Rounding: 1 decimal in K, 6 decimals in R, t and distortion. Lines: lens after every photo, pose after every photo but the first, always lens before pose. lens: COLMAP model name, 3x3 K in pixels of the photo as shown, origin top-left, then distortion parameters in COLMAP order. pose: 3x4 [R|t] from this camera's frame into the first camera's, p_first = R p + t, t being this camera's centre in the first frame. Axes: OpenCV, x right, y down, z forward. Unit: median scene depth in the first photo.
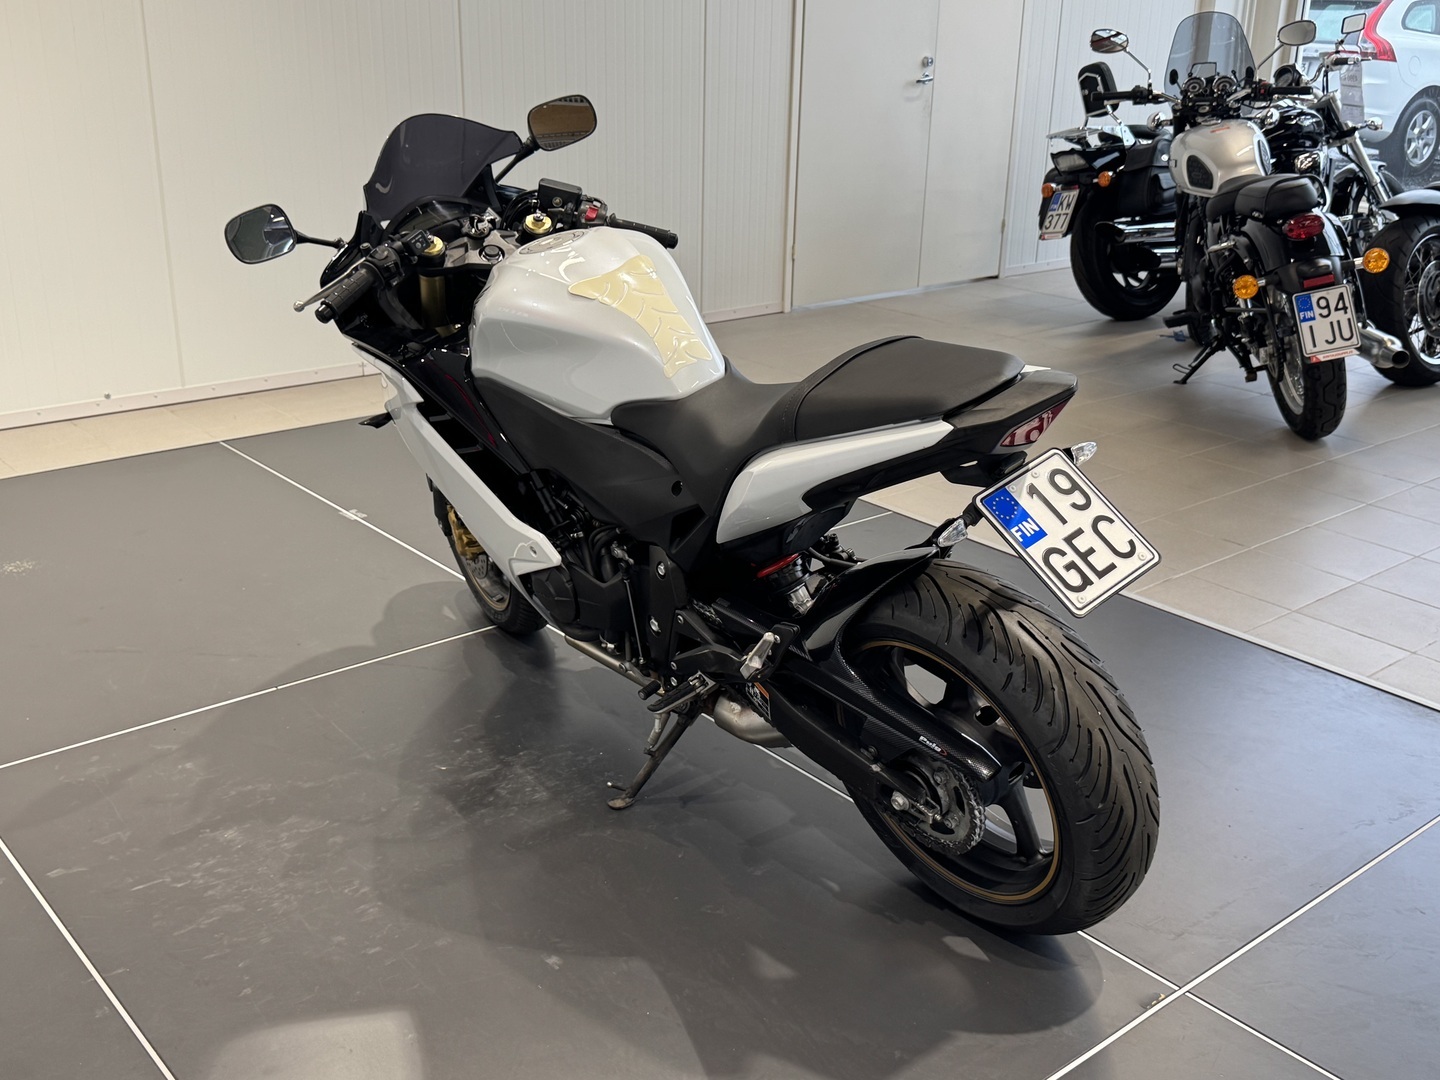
lens RADIAL K [[1481.6, 0, 728.8], [0, 1481.6, 536.4], [0, 0, 1]] dist [0.245067, -0.911008]
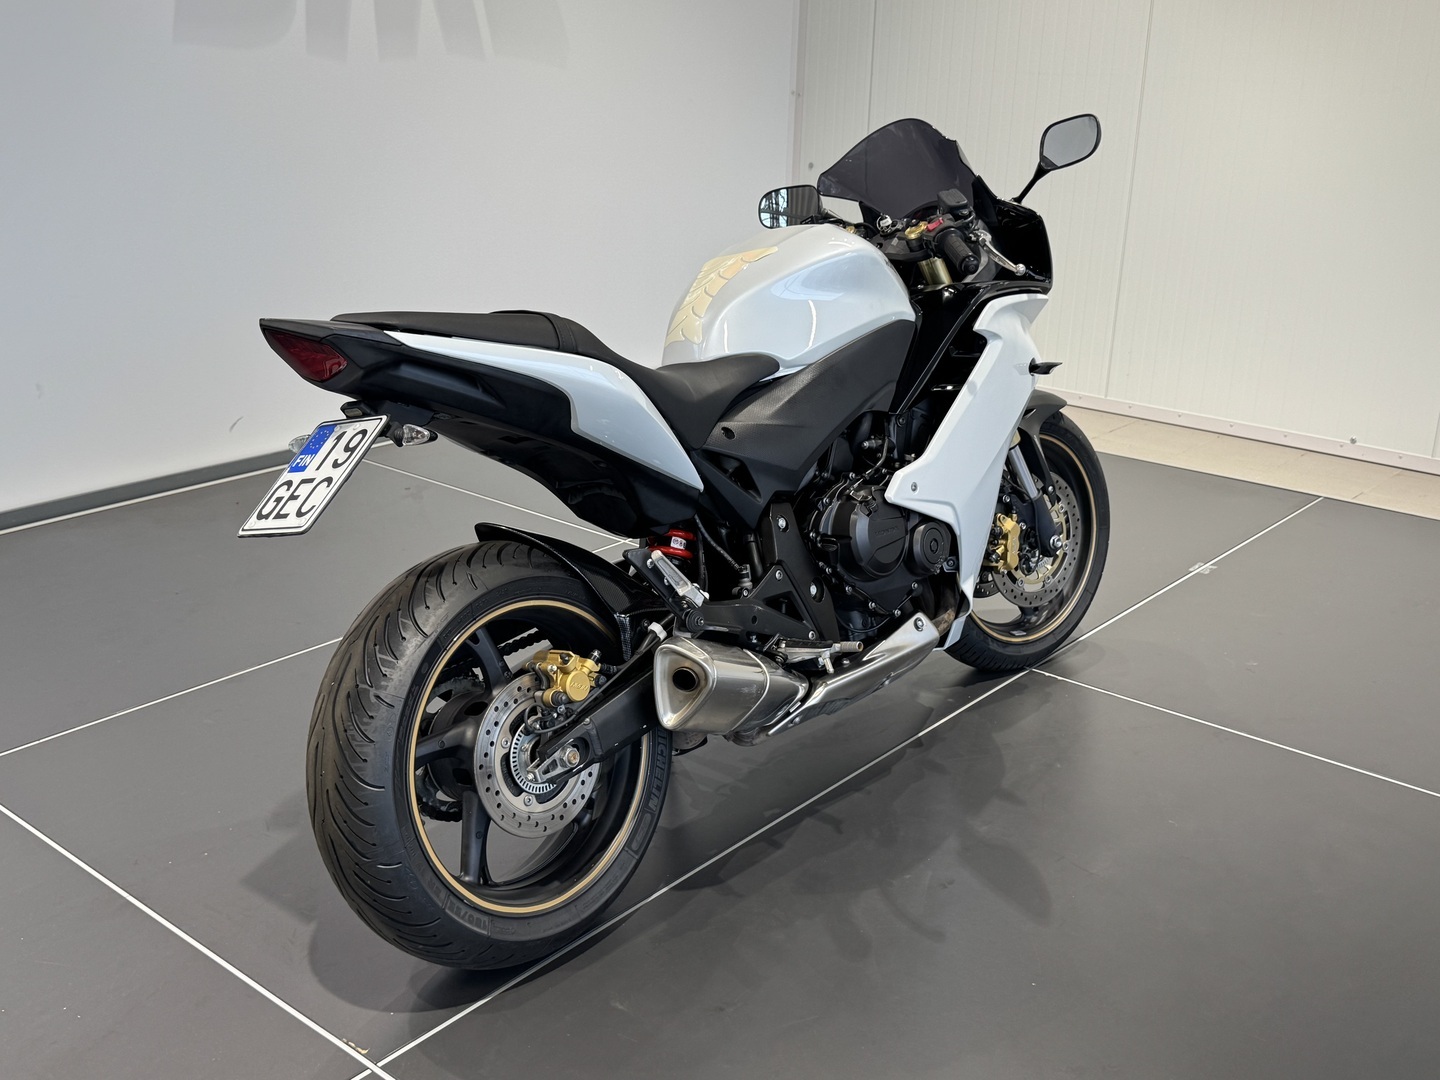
lens RADIAL K [[1481.6, 0, 728.8], [0, 1481.6, 536.4], [0, 0, 1]] dist [0.245067, -0.911008]
pose [[0.130564, 0.285083, -0.949569, 1.246270], [-0.345542, 0.910799, 0.225932, -0.295733], [0.929276, 0.298617, 0.217426, 1.050651]]
